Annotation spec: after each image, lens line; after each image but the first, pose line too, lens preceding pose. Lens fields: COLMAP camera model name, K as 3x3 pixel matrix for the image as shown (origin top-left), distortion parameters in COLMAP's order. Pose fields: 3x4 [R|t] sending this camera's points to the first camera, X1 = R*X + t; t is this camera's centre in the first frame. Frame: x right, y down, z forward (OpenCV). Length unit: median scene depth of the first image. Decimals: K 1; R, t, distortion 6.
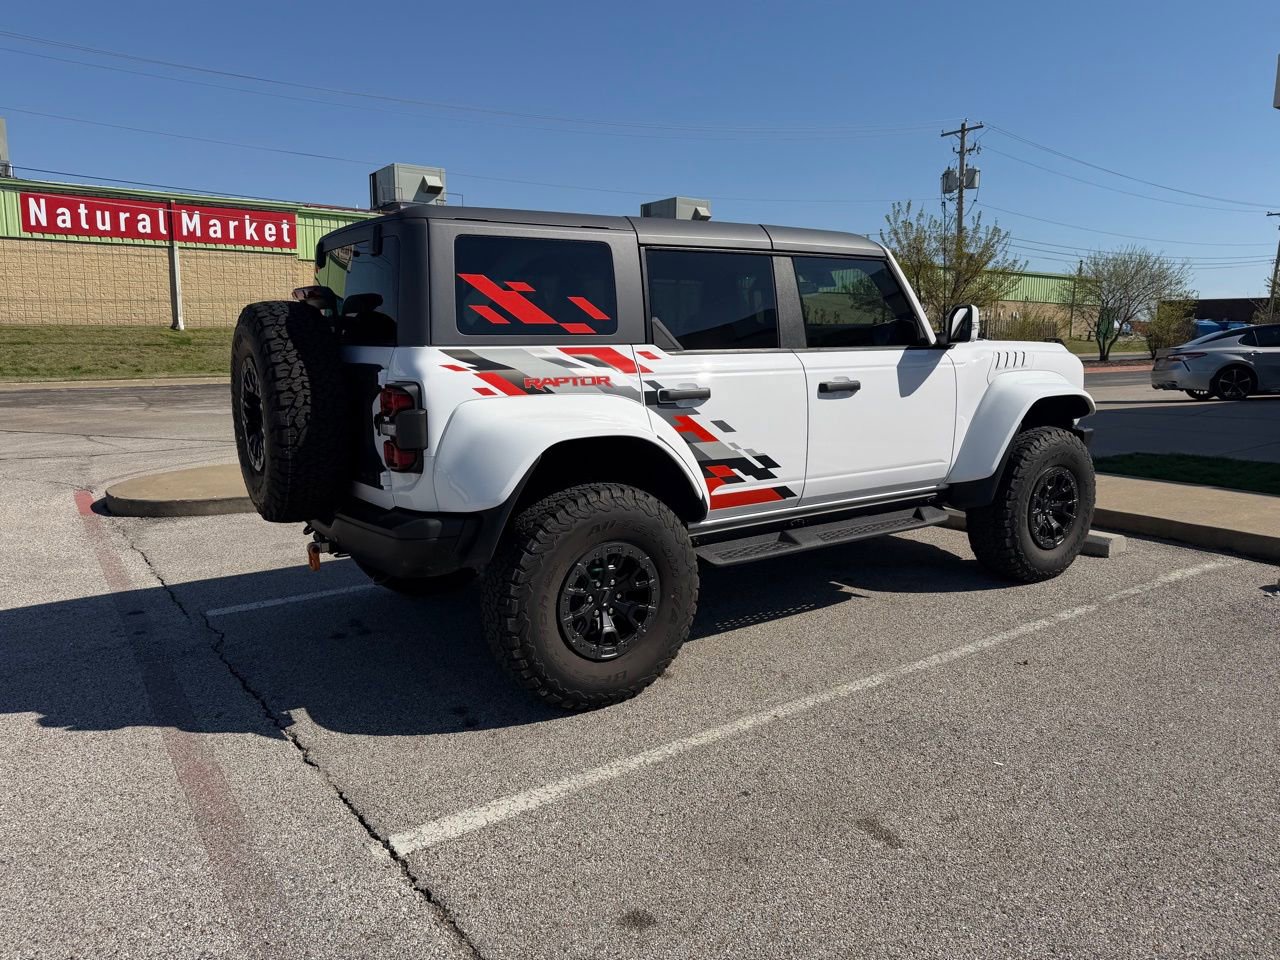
lens RADIAL K [[906.0, 0, 640.4], [0, 906.0, 462.0], [0, 0, 1]] dist [0.045298, -0.054689]
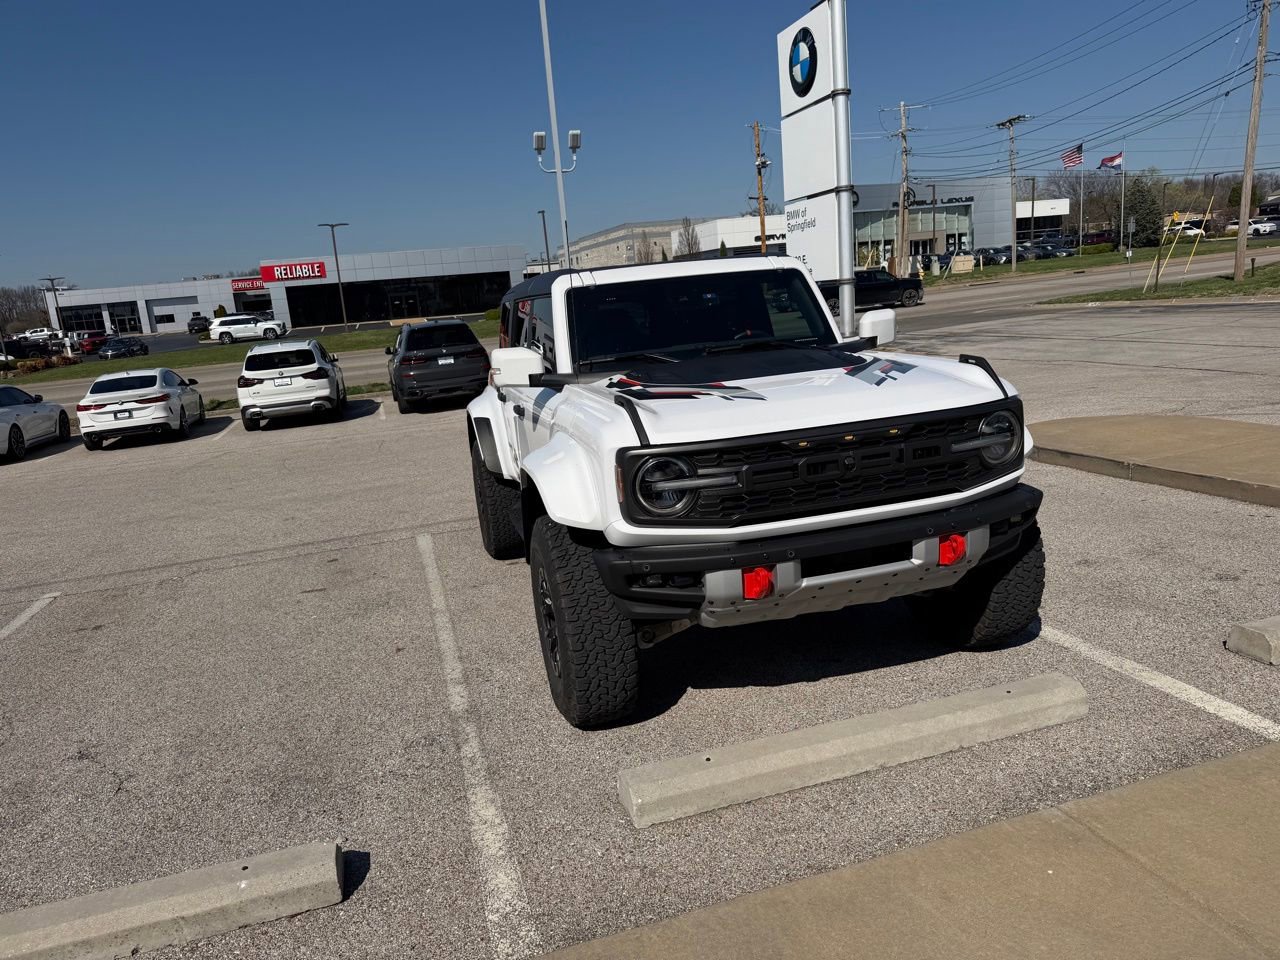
lens RADIAL K [[896.6, 0, 644.2], [0, 896.6, 478.1], [0, 0, 1]] dist [0.048640, -0.071839]
pose [[-0.304949, 0.218523, -0.926959, 1.354870], [-0.045483, 0.968868, 0.243366, -0.306980], [0.951282, 0.116375, -0.285516, 1.583236]]
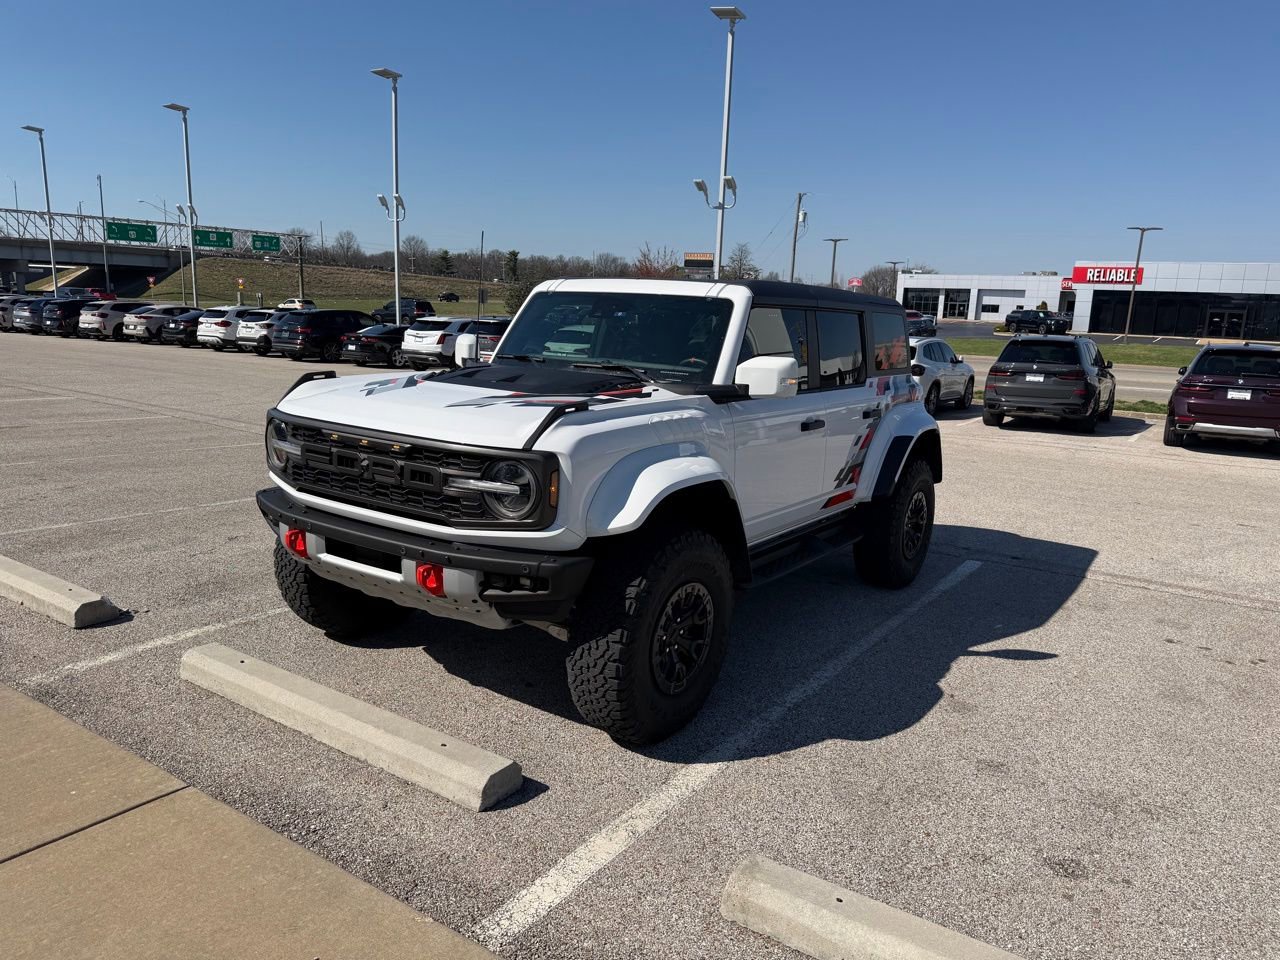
lens RADIAL K [[896.6, 0, 644.2], [0, 896.6, 478.1], [0, 0, 1]] dist [0.048640, -0.071839]
pose [[-0.924750, 0.031583, -0.379262, 0.650827], [-0.094229, 0.946520, 0.308579, -0.413721], [0.368725, 0.321096, -0.872318, 2.374087]]
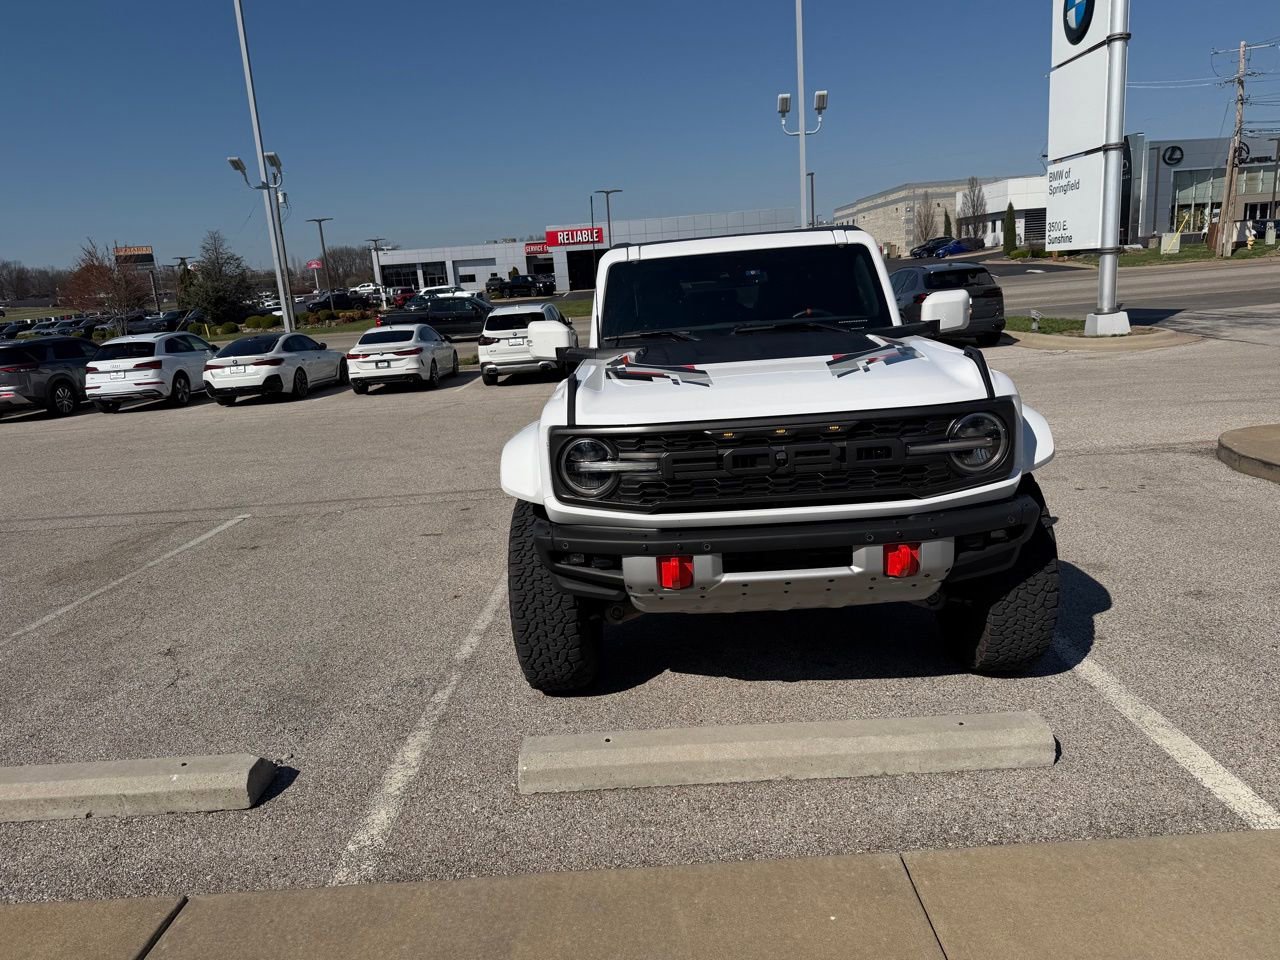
lens RADIAL K [[893.1, 0, 642.2], [0, 893.1, 478.0], [0, 0, 1]] dist [0.066401, -0.095131]
pose [[-0.574262, 0.215571, -0.789780, 1.224699], [-0.043753, 0.955249, 0.292549, -0.332529], [0.817502, 0.202555, -0.539131, 1.835917]]
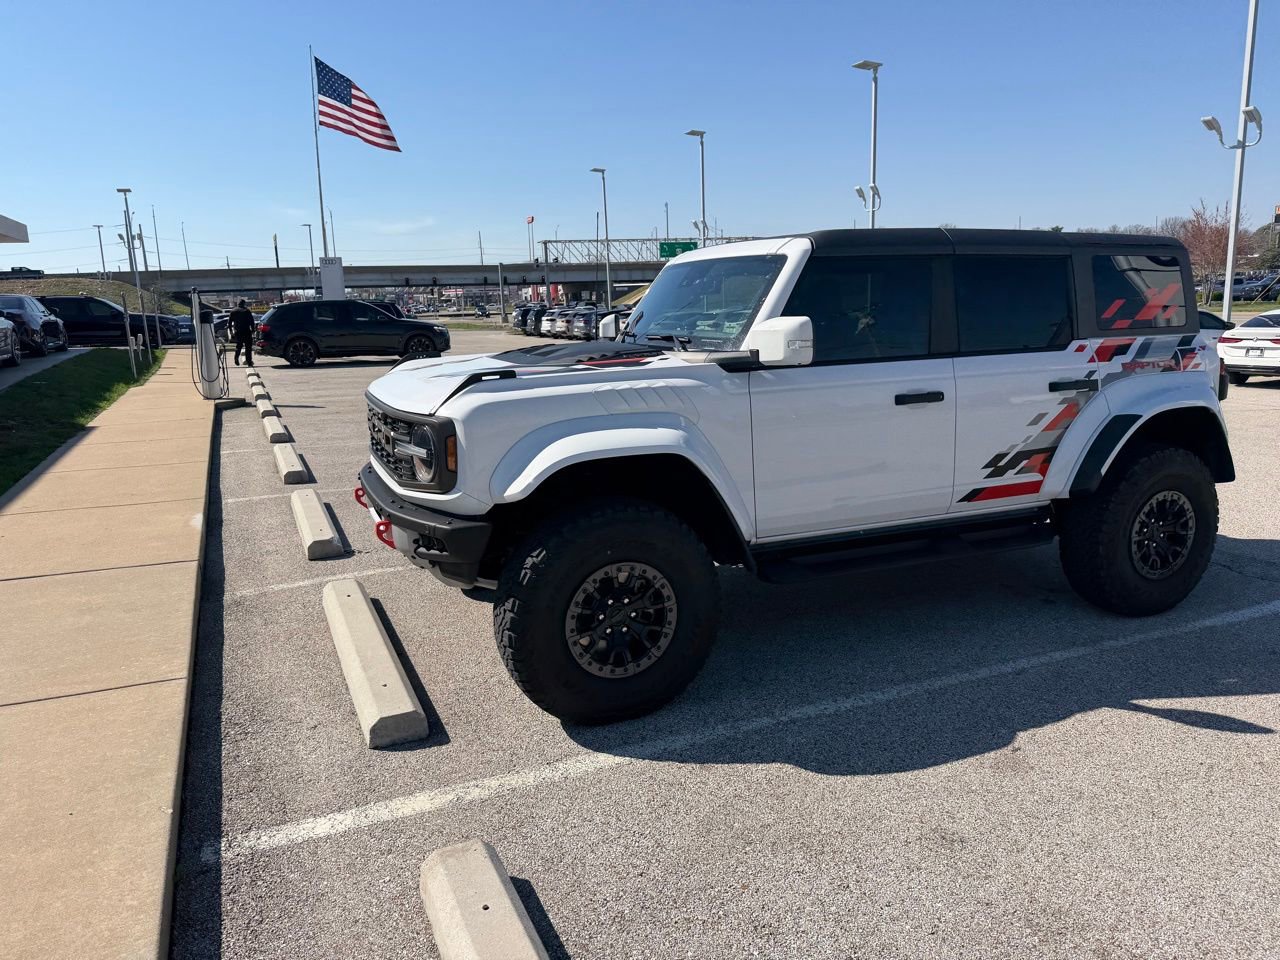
lens RADIAL K [[893.1, 0, 642.2], [0, 893.1, 478.0], [0, 0, 1]] dist [0.066401, -0.095131]
pose [[-0.983958, -0.007044, 0.178264, 0.118122], [0.052776, 0.943004, 0.328570, -0.391048], [-0.170418, 0.332707, -0.927504, 2.389826]]
